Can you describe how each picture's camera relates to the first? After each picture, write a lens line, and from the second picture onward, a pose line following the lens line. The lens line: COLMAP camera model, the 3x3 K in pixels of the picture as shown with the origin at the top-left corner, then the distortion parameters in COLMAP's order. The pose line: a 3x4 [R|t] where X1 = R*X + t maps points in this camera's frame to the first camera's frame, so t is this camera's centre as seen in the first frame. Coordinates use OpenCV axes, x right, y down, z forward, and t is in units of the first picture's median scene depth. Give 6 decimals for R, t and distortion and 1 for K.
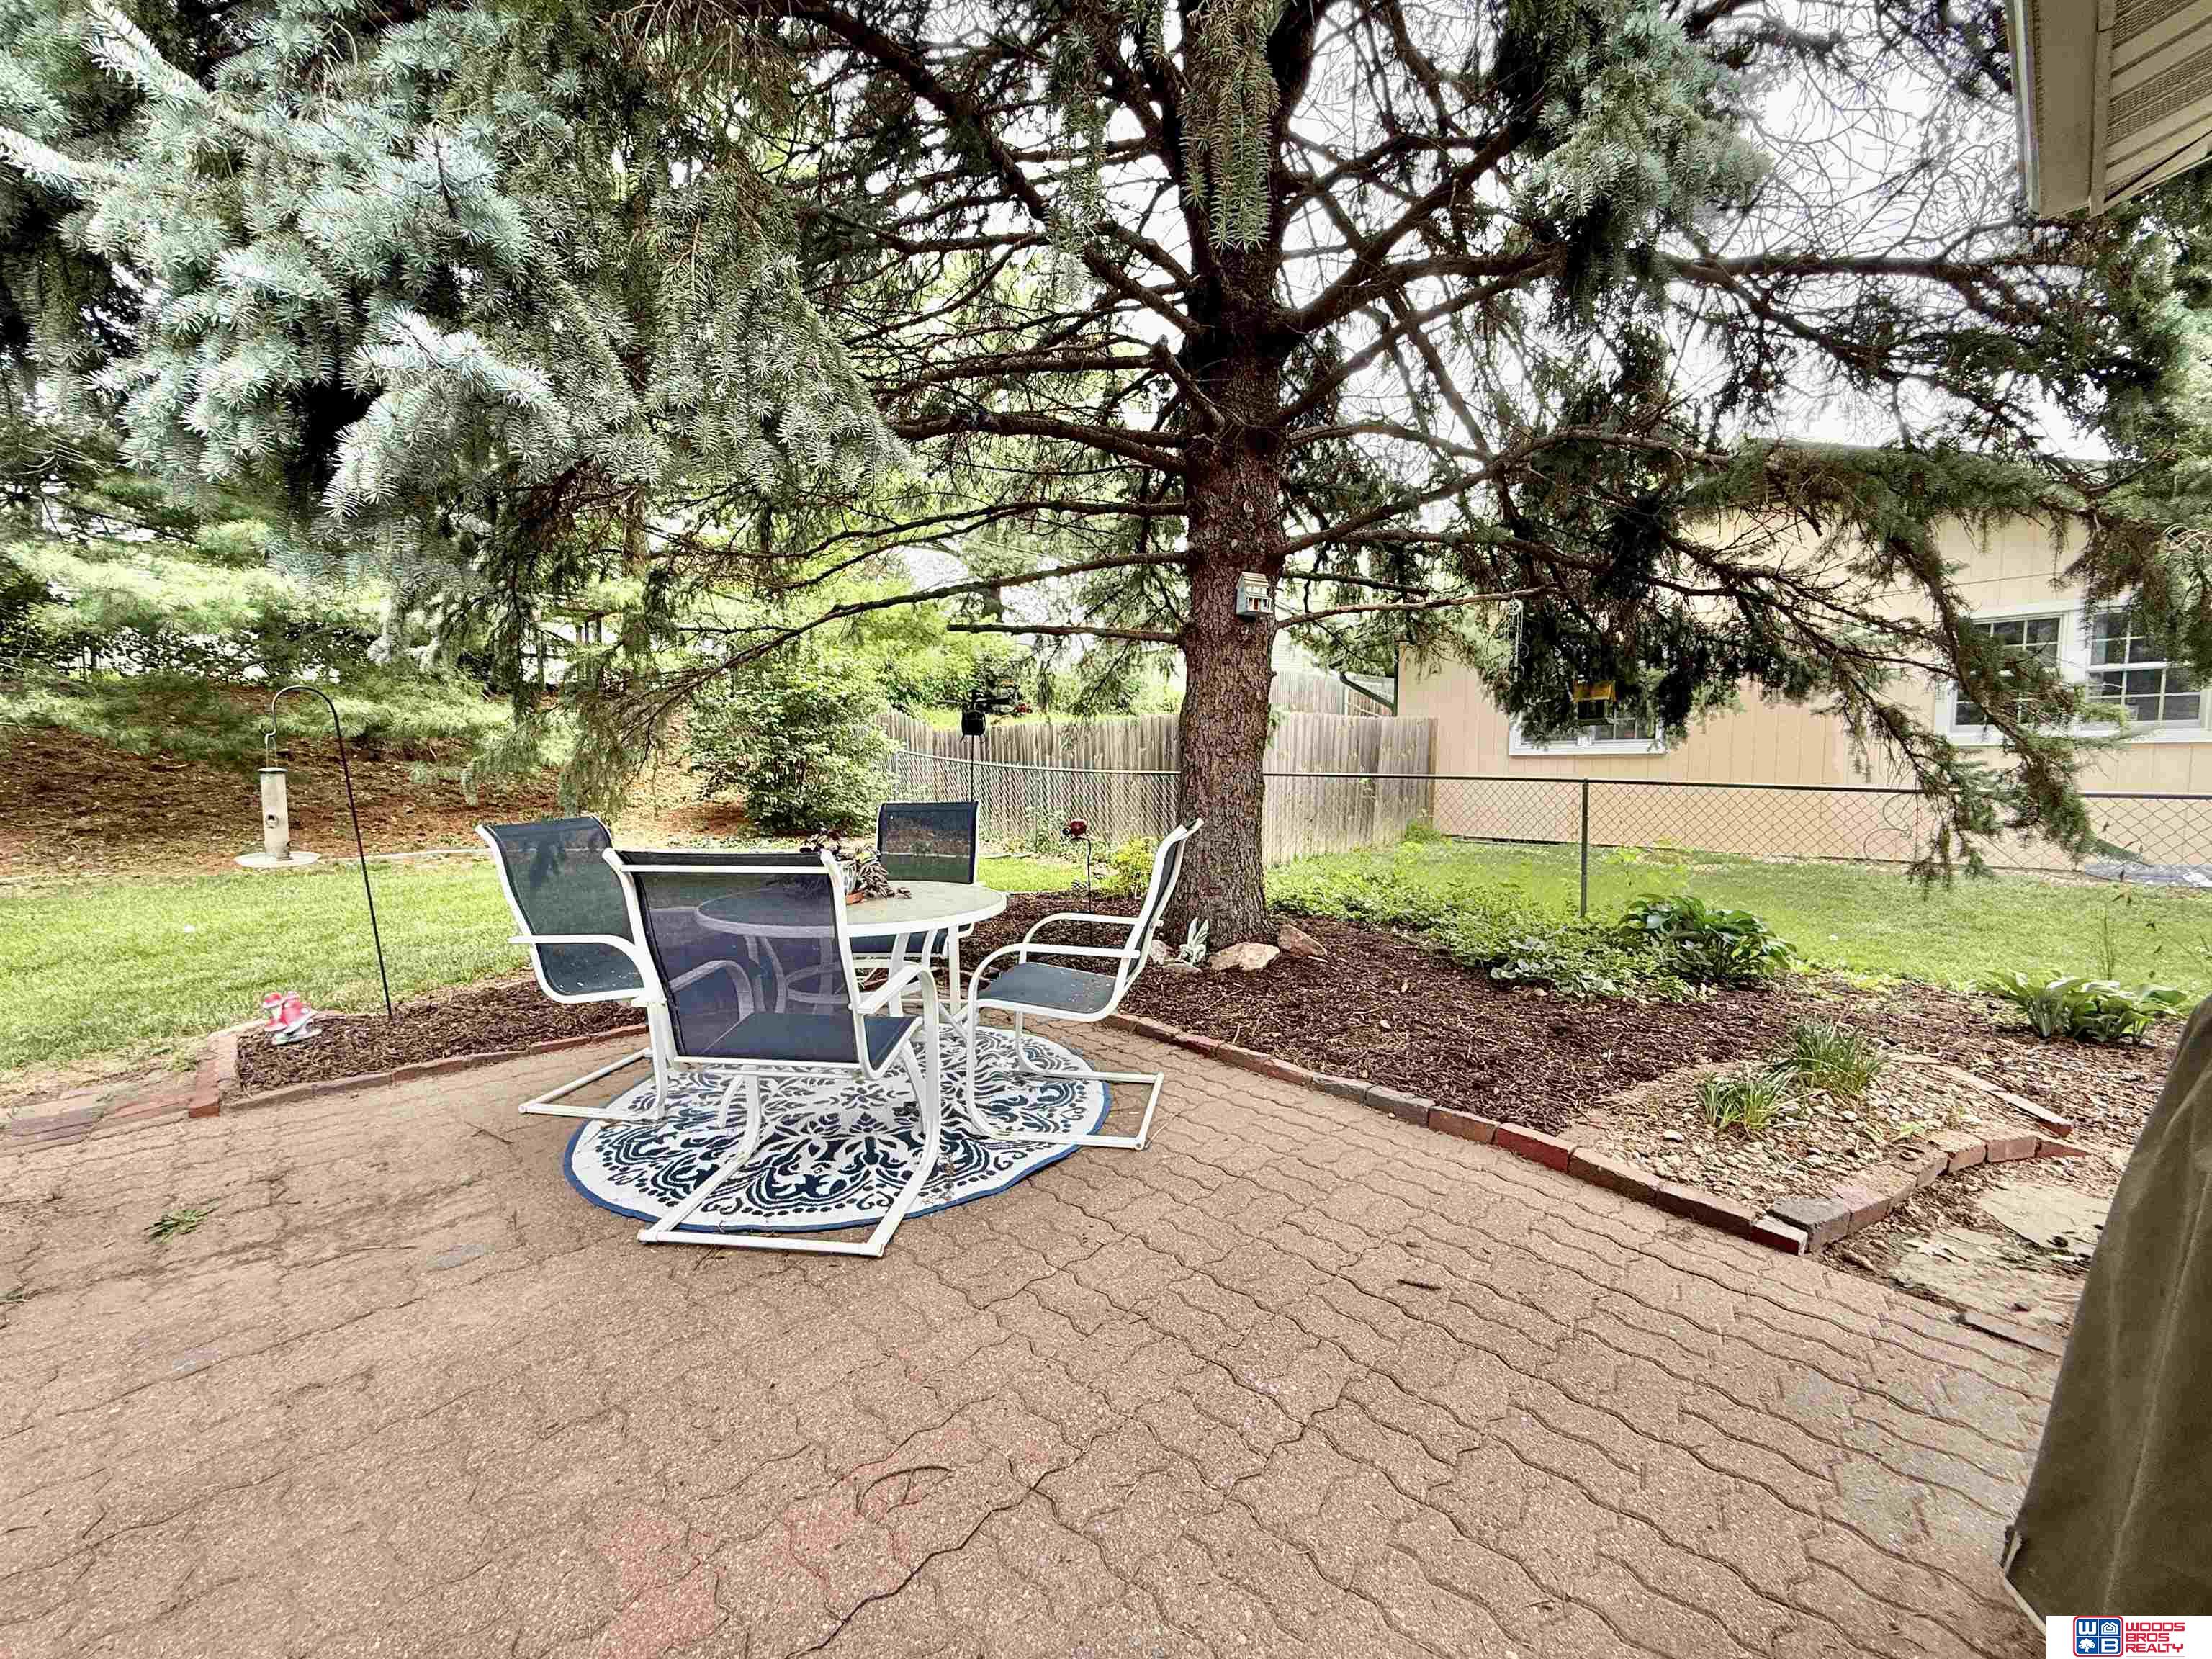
lens RADIAL K [[884.9, 0, 1104.7], [0, 884.9, 830.6], [0, 0, 1]] dist [-0.003119, 0.000843]
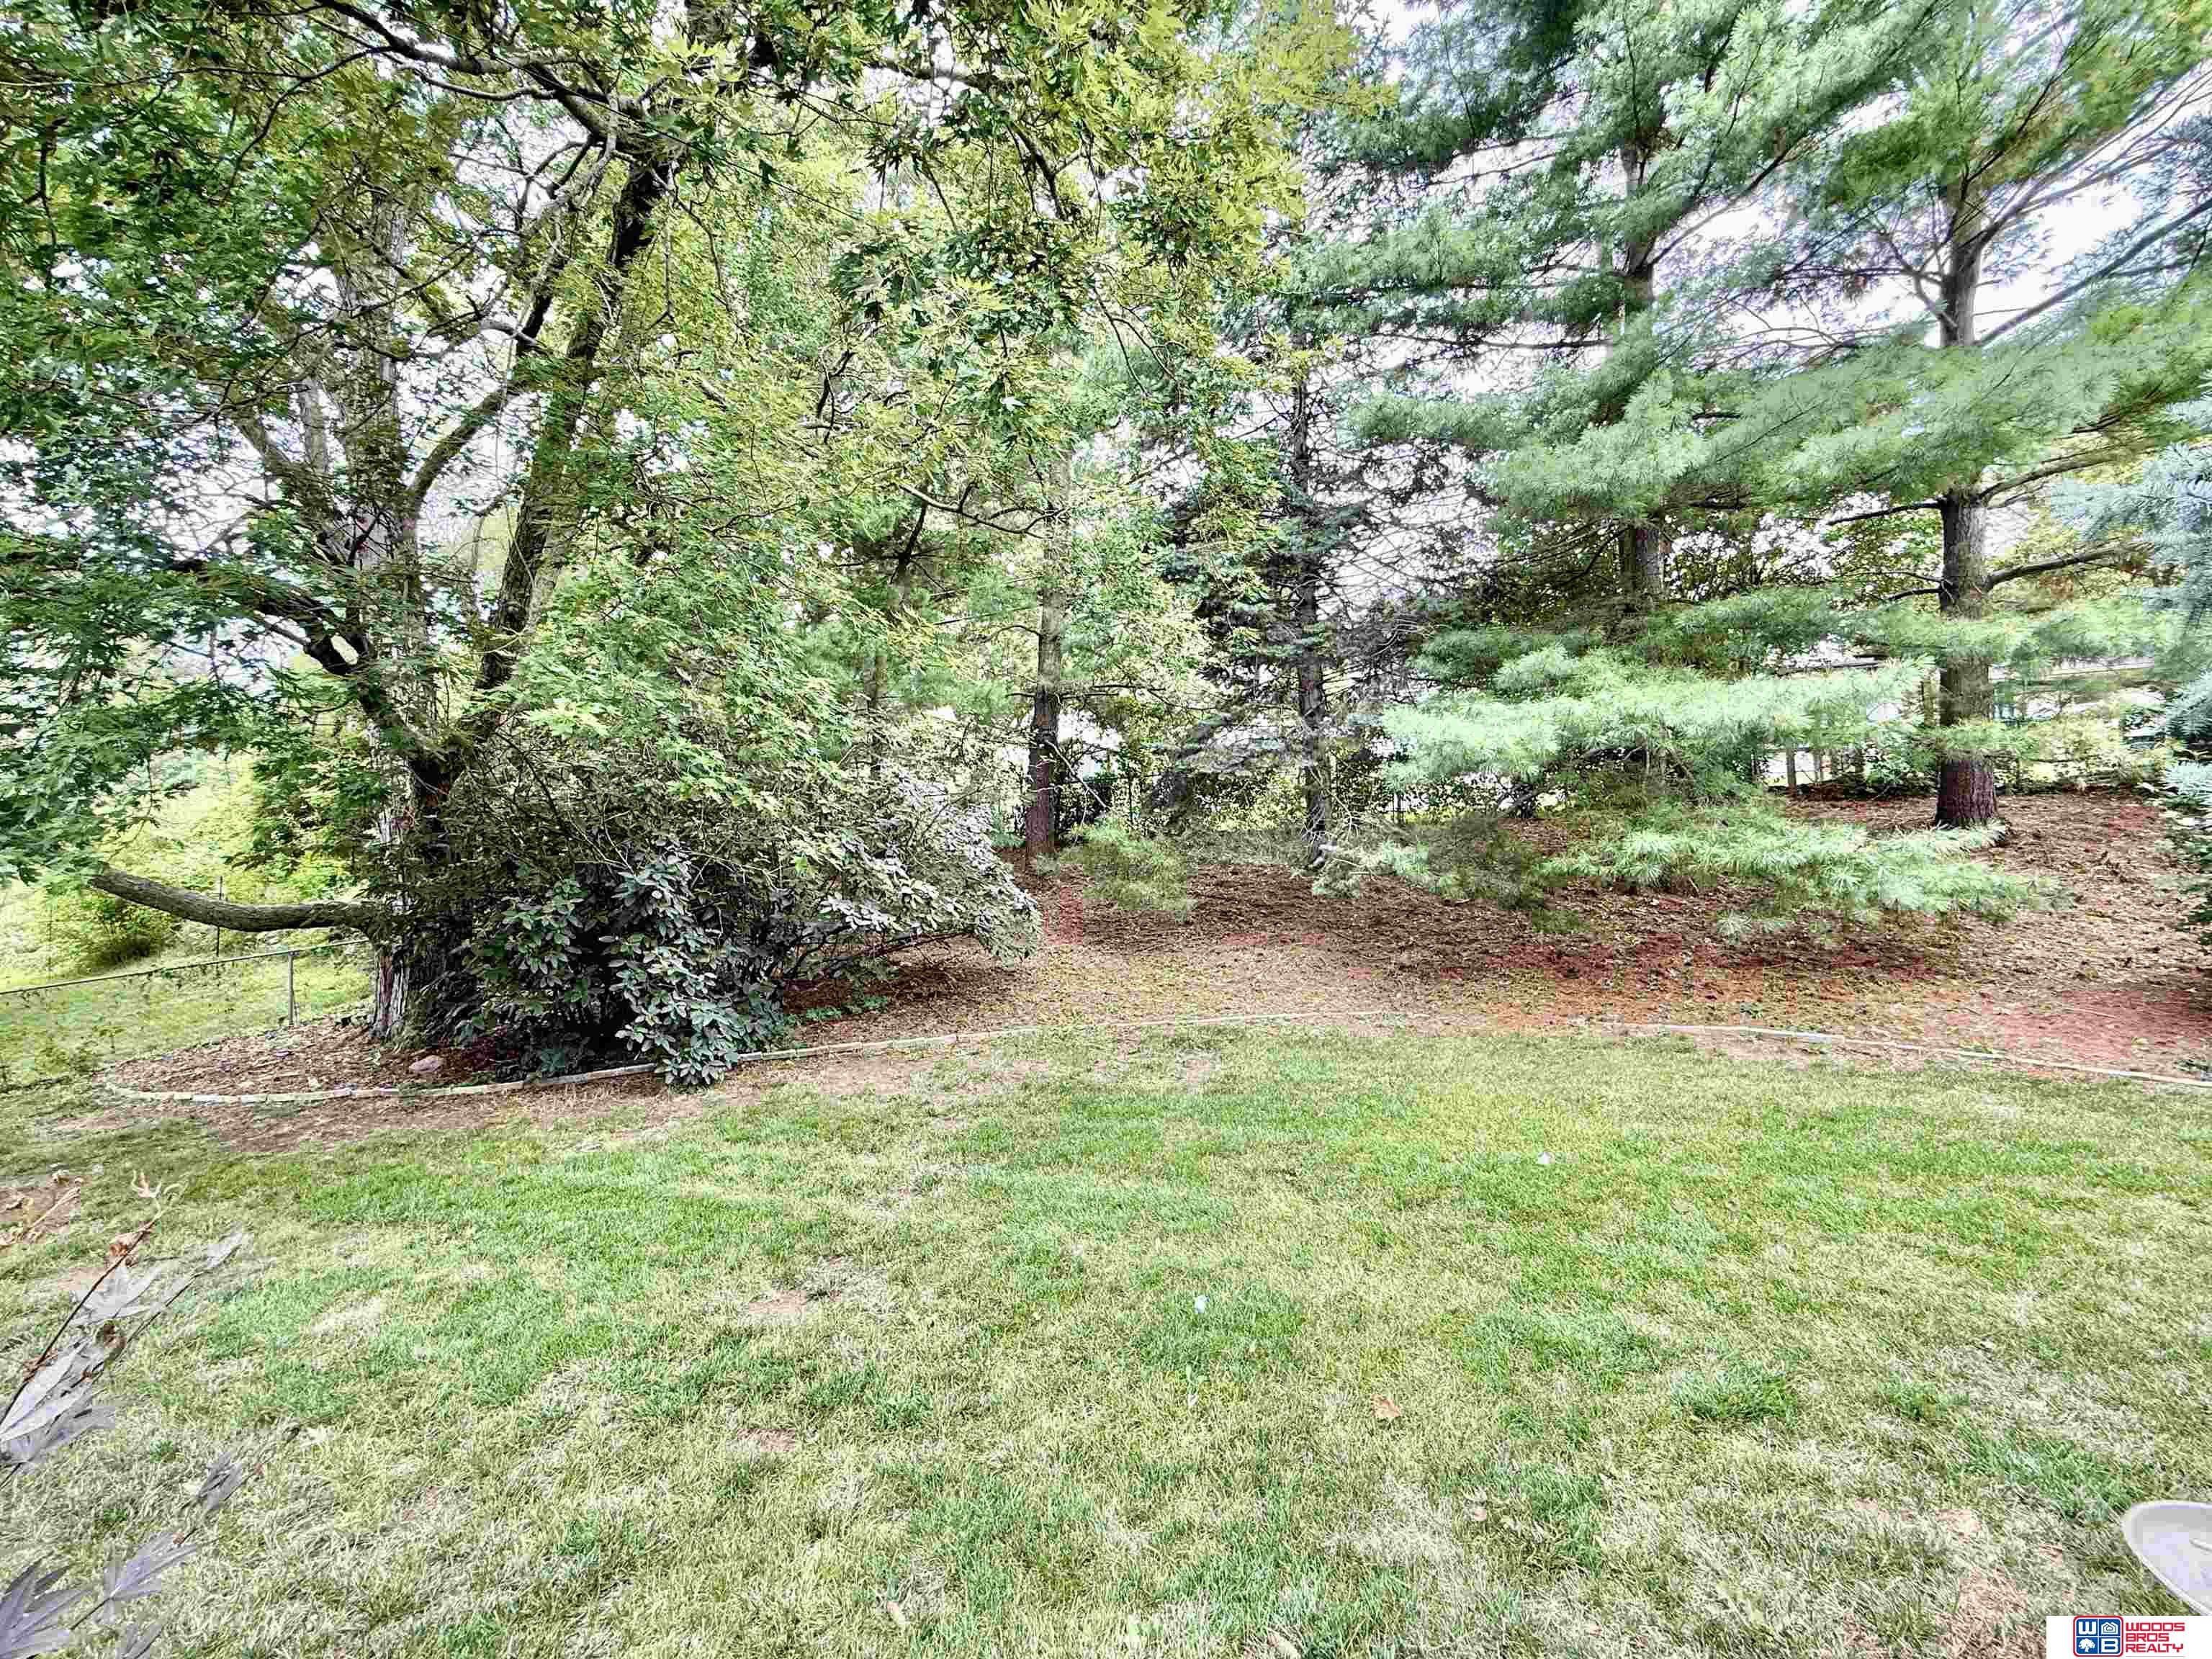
lens RADIAL K [[884.9, 0, 1107.5], [0, 884.9, 833.6], [0, 0, 1]] dist [-0.003119, 0.000843]
pose [[0.421345, -0.045617, -0.905753, -1.114796], [-0.050371, 0.996015, -0.073594, -0.220221], [0.905501, 0.076632, 0.417368, 0.710631]]
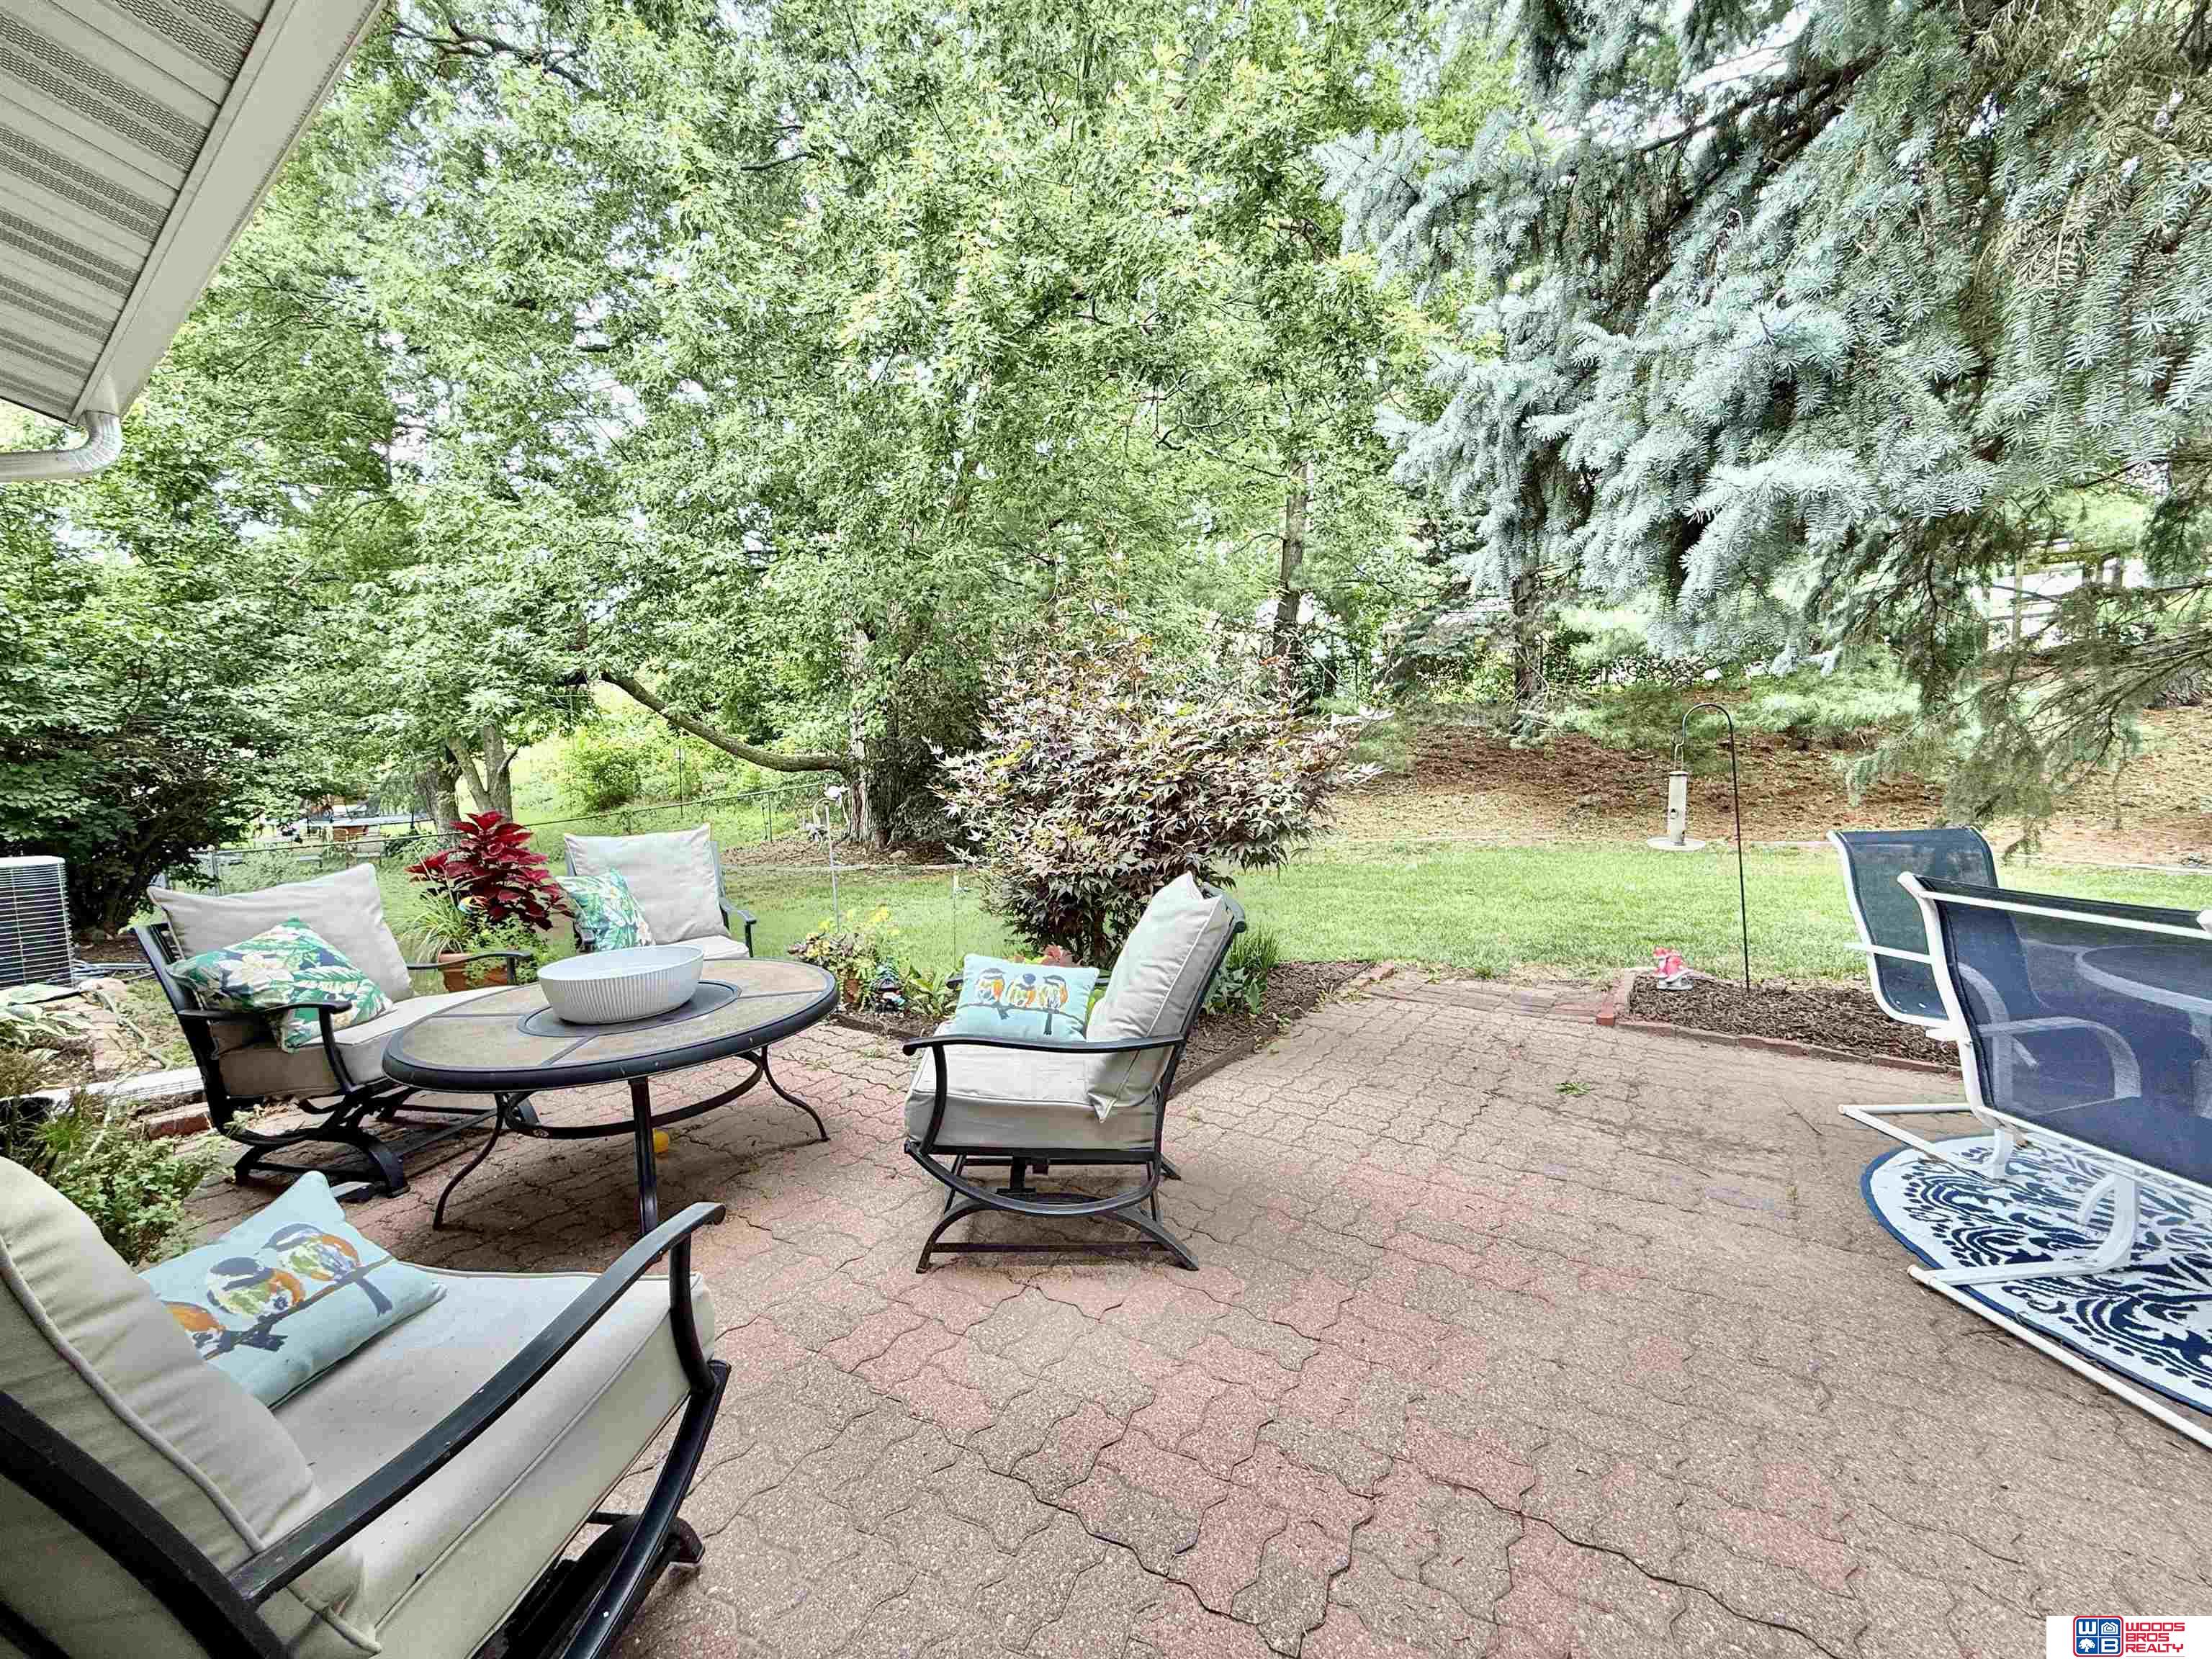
lens RADIAL K [[884.9, 0, 1099.1], [0, 884.9, 834.3], [0, 0, 1]] dist [-0.003119, 0.000843]
pose [[0.196775, 0.081361, -0.977067, 0.170187], [-0.057905, 0.995776, 0.071258, -0.030693], [0.978737, 0.042556, 0.200655, -0.074668]]
